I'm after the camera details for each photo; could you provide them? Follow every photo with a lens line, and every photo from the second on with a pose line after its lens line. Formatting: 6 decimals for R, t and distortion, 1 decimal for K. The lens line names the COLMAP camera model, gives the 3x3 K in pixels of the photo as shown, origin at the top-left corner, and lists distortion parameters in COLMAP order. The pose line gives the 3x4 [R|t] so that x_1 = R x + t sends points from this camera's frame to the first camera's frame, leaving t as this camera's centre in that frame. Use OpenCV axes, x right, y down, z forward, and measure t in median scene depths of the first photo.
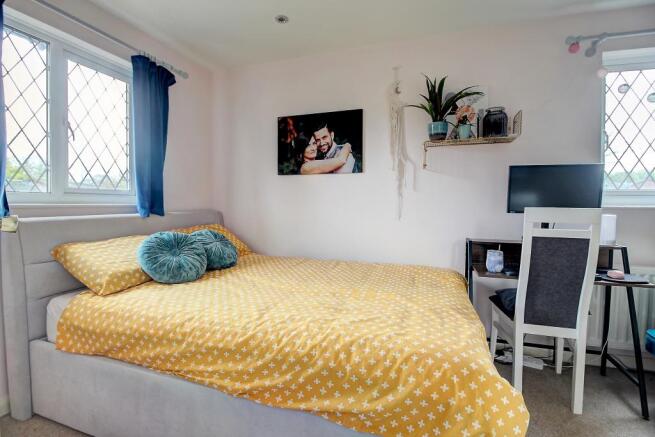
lens RADIAL K [[309.1, 0, 330.2], [0, 309.1, 215.3], [0, 0, 1]] dist [0.000466, -0.013244]
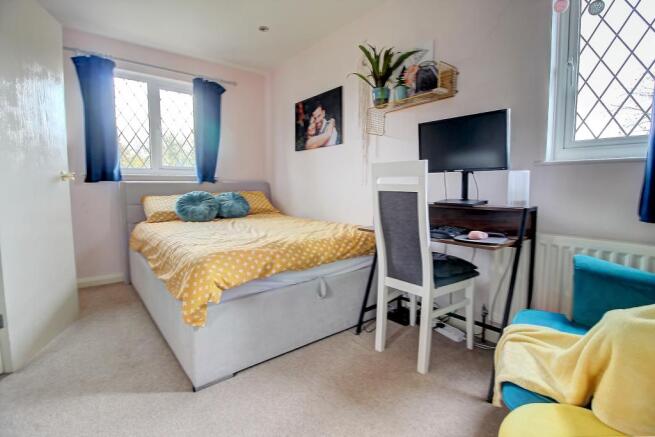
lens RADIAL K [[309.1, 0, 330.2], [0, 309.1, 215.3], [0, 0, 1]] dist [0.000466, -0.013244]
pose [[0.849848, 0.042614, -0.525302, 0.897293], [-0.013771, 0.998181, 0.058697, 0.076009], [0.526847, -0.042650, 0.848889, 0.016338]]
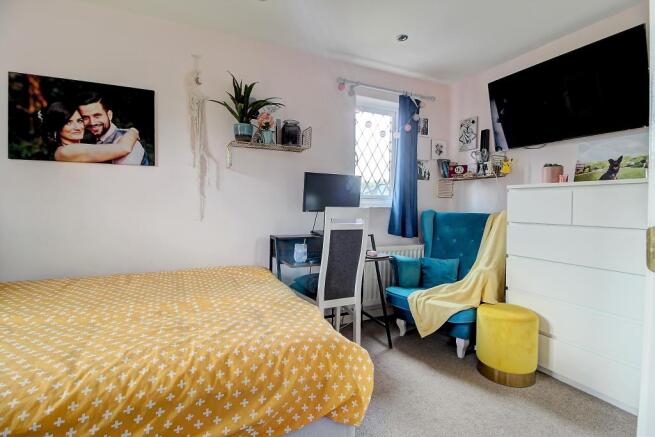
lens RADIAL K [[309.1, 0, 330.2], [0, 309.1, 215.3], [0, 0, 1]] dist [0.000466, -0.013244]
pose [[0.717450, -0.019137, 0.696347, -0.191046], [0.018870, 0.999790, 0.008035, -0.001395], [-0.696354, 0.007376, 0.717661, 0.080230]]
